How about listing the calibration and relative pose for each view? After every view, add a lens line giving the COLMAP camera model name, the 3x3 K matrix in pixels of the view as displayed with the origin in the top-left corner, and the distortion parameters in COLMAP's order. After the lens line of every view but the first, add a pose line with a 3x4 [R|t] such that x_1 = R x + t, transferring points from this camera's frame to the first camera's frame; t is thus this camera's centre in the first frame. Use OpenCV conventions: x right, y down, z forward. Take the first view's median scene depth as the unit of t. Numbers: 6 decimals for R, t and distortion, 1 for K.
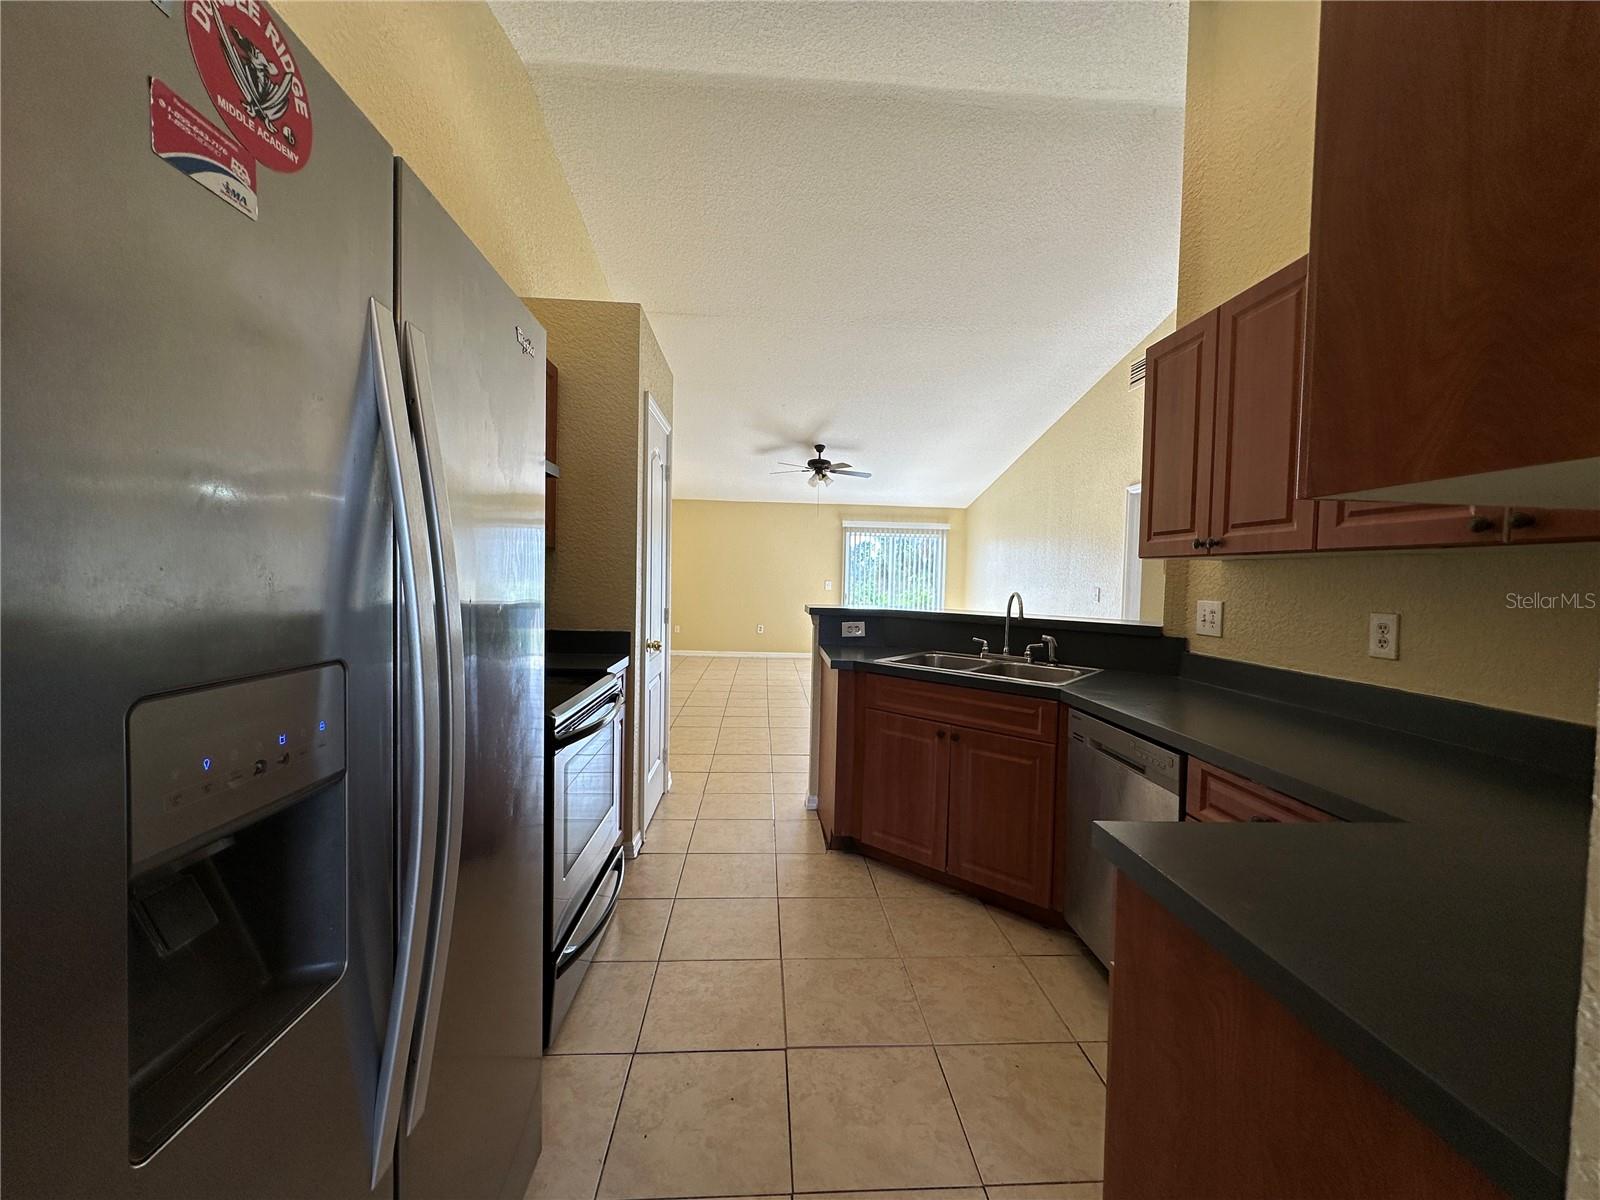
lens RADIAL K [[639.8, 0, 800.8], [0, 639.8, 598.6], [0, 0, 1]] dist [-0.002485, 0.000122]
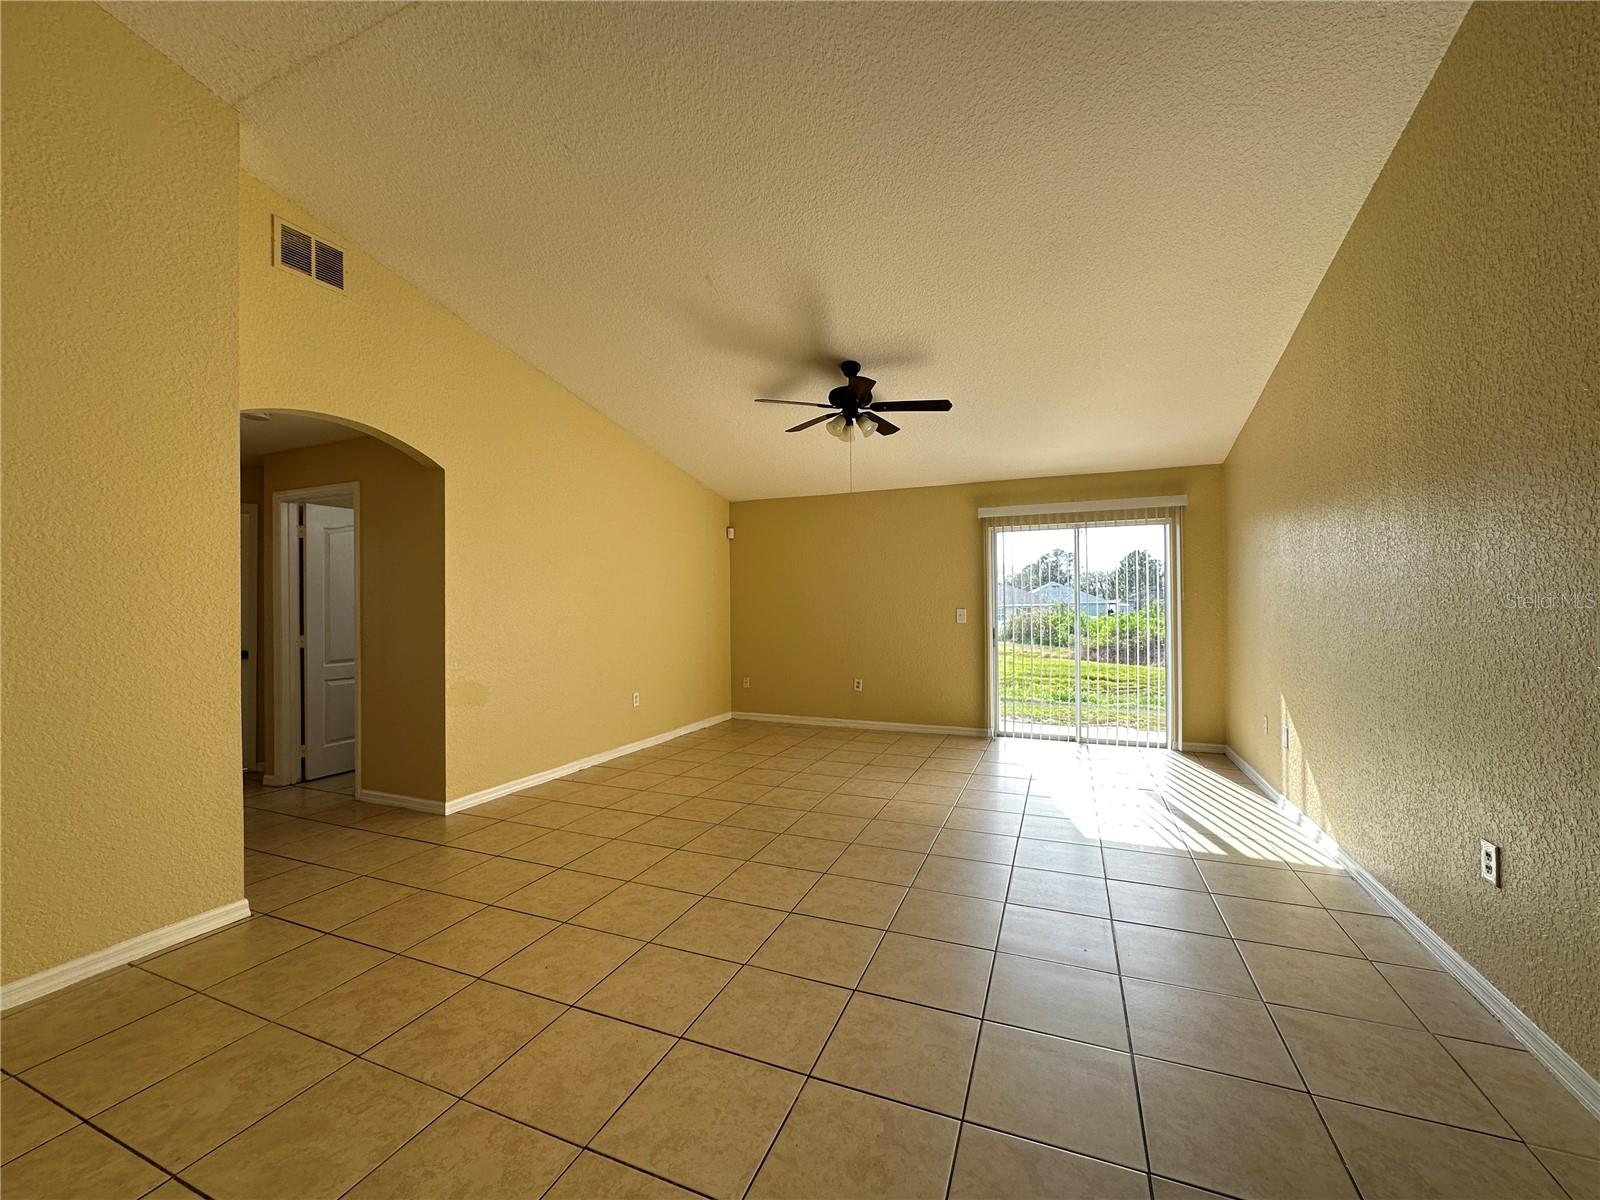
lens RADIAL K [[634.4, 0, 804.9], [0, 634.4, 598.8], [0, 0, 1]] dist [-0.001572, -0.000148]
pose [[0.899097, -0.031224, -0.436634, 0.224690], [0.012422, 0.998871, -0.045852, -0.012825], [0.437573, 0.035801, 0.898470, 0.498775]]
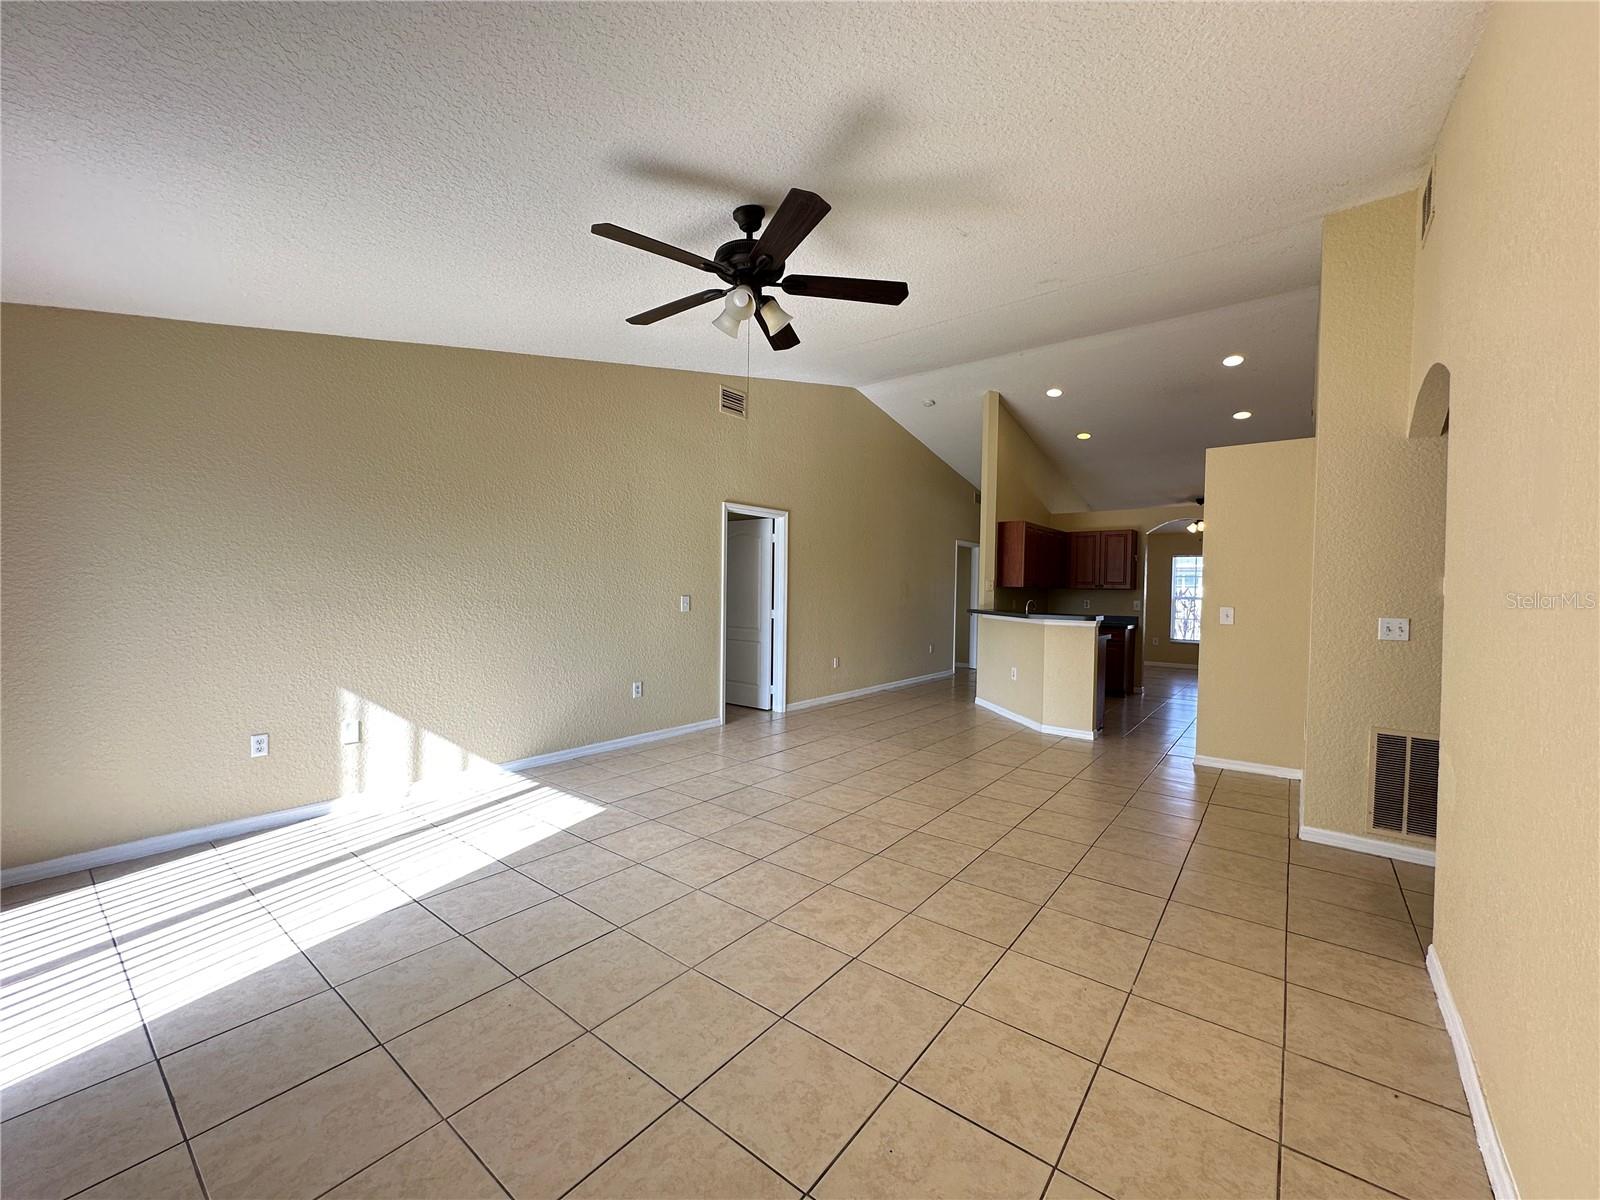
lens RADIAL K [[639.8, 0, 800.8], [0, 639.8, 598.6], [0, 0, 1]] dist [-0.002485, 0.000122]
pose [[-0.746243, -0.043008, 0.664282, -0.220329], [-0.008422, 0.998441, 0.055181, -0.052331], [-0.665620, 0.035584, -0.745442, 1.232613]]
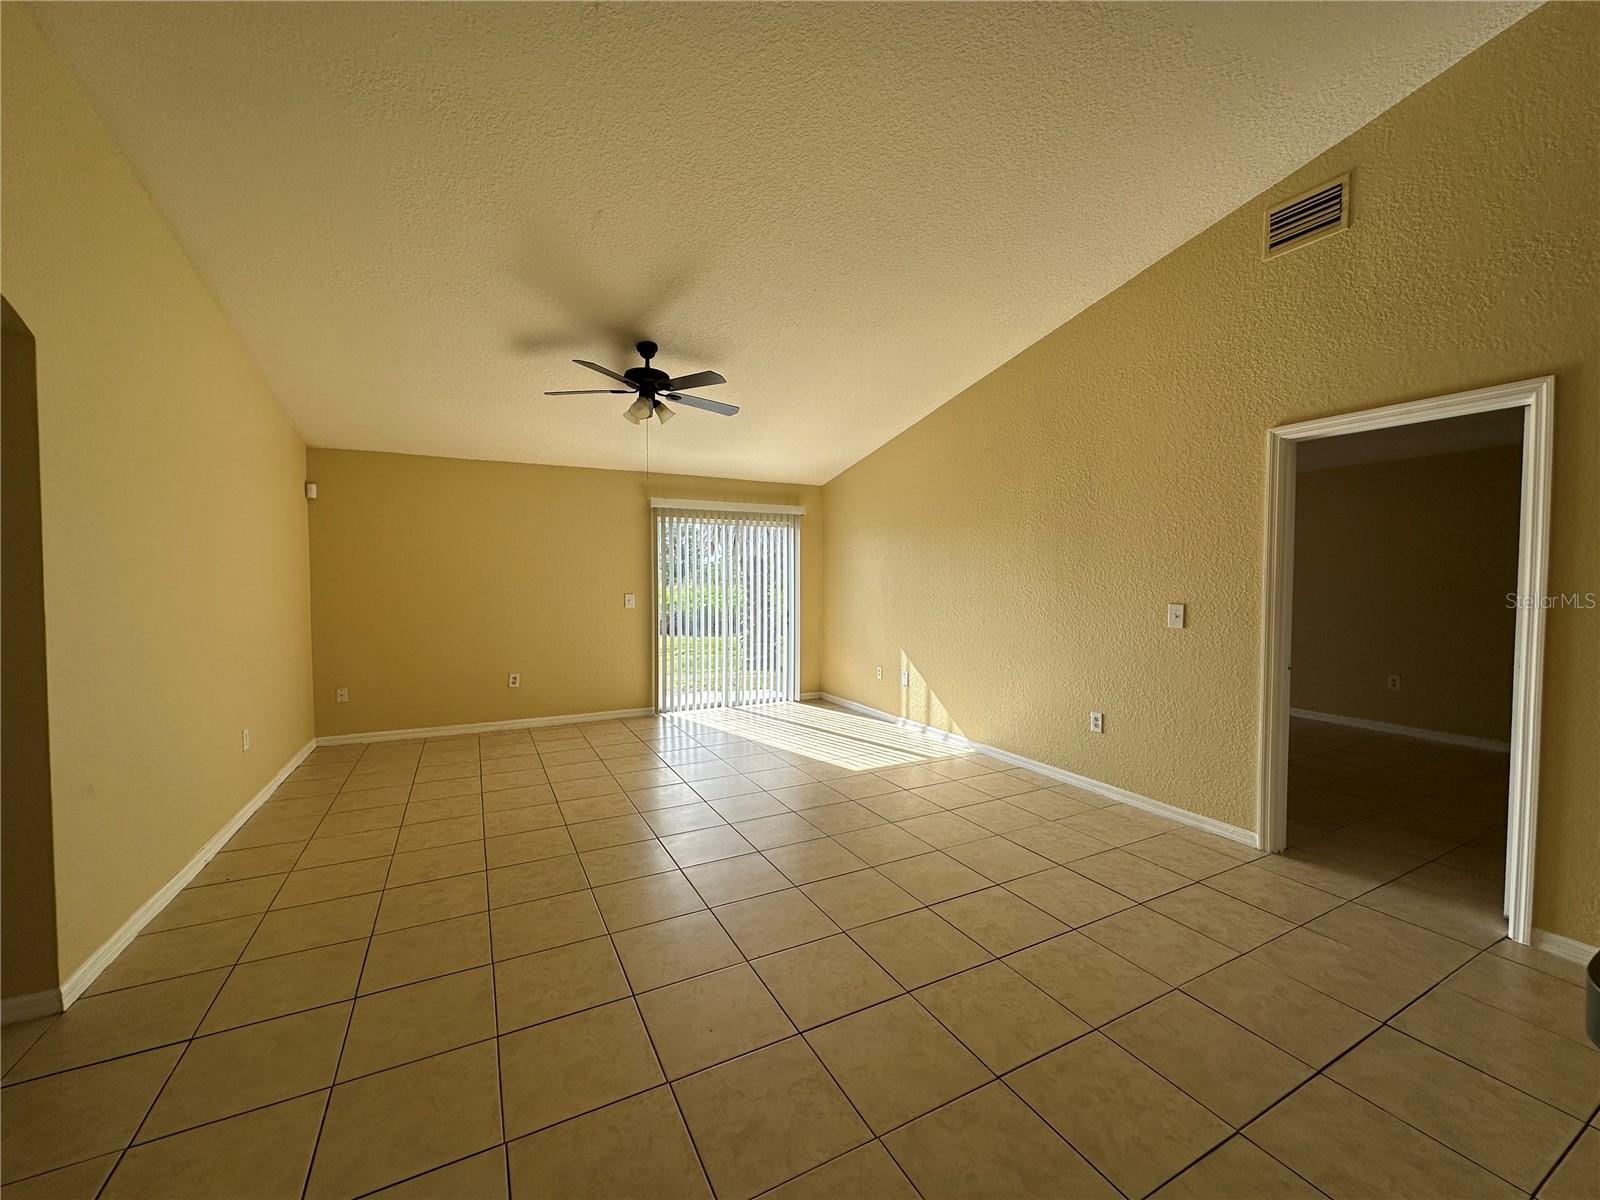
lens RADIAL K [[633.7, 0, 798.5], [0, 633.7, 596.8], [0, 0, 1]] dist [-0.001722, -0.000016]
pose [[0.914895, -0.032196, 0.402406, -0.072371], [0.030701, 0.999477, 0.010166, -0.032277], [-0.402523, 0.003053, 0.915405, 0.469543]]
